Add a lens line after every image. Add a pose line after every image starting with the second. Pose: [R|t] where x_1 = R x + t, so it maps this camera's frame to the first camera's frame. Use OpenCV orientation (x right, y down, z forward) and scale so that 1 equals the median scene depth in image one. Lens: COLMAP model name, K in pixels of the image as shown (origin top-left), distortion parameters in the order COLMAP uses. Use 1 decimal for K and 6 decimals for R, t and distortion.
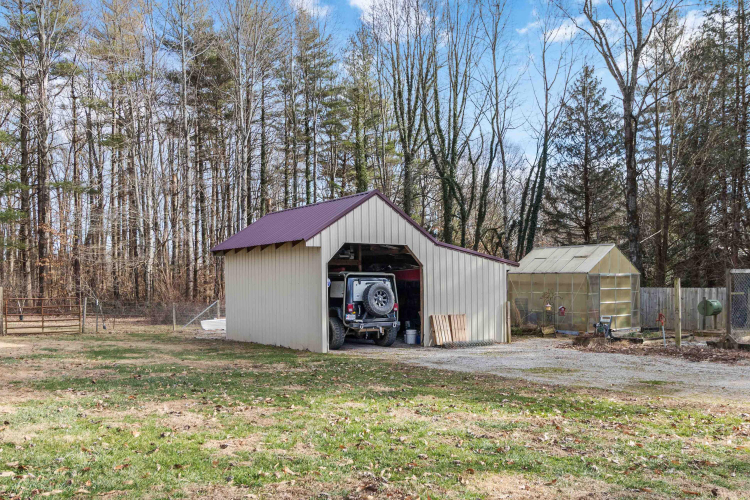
lens RADIAL K [[392.0, 0, 375.0], [0, 392.0, 250.0], [0, 0, 1]] dist [0.000504, 0.000050]
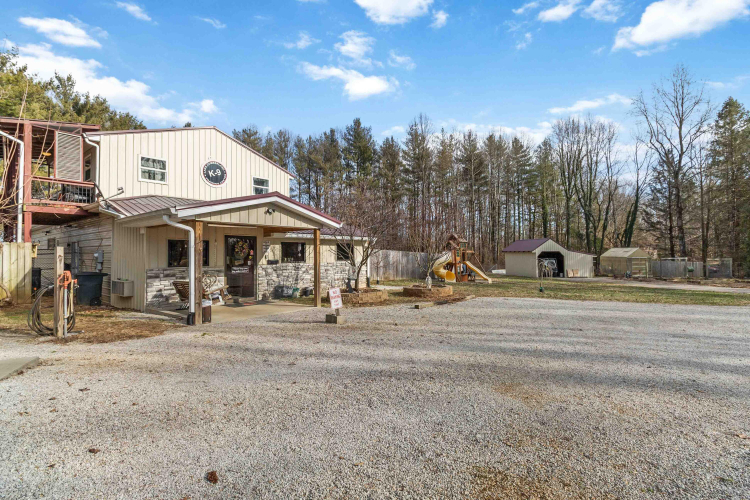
lens RADIAL K [[369.6, 0, 375.2], [0, 369.6, 234.8], [0, 0, 1]] dist [-0.000104, -0.000064]
pose [[0.893780, -0.022772, -0.447928, 0.078906], [0.050262, 0.997505, 0.049578, -0.378640], [0.445681, -0.066826, 0.892694, -2.592850]]
